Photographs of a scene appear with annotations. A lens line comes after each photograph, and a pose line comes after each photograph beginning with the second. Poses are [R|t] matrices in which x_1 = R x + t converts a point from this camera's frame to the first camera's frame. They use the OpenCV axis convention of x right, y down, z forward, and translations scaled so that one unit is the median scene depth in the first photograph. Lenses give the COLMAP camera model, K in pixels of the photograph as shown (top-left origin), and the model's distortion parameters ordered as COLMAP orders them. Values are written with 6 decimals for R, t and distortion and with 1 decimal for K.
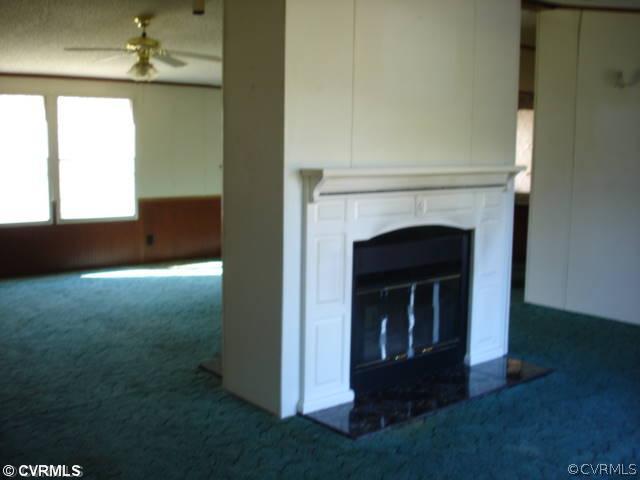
lens RADIAL K [[724.1, 0, 320.0], [0, 724.1, 240.0], [0, 0, 1]] dist [-0.123446, -0.007038]
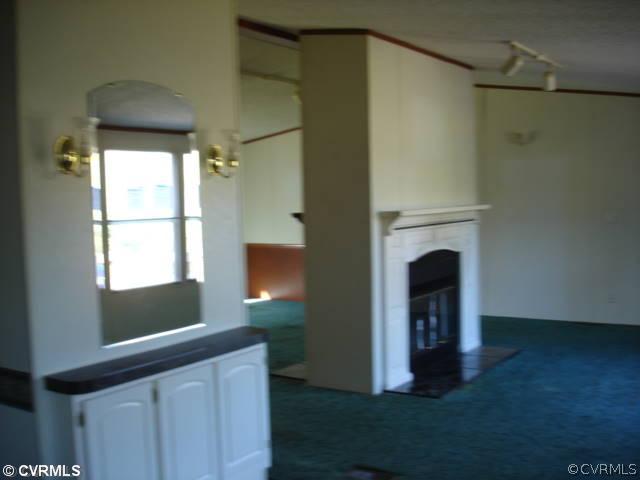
lens RADIAL K [[724.1, 0, 320.0], [0, 724.1, 240.0], [0, 0, 1]] dist [-0.123446, -0.007038]
pose [[0.958758, -0.054930, 0.278863, -0.493592], [0.076156, 0.994919, -0.065854, 0.036910], [-0.273829, 0.084375, 0.958070, -0.282752]]
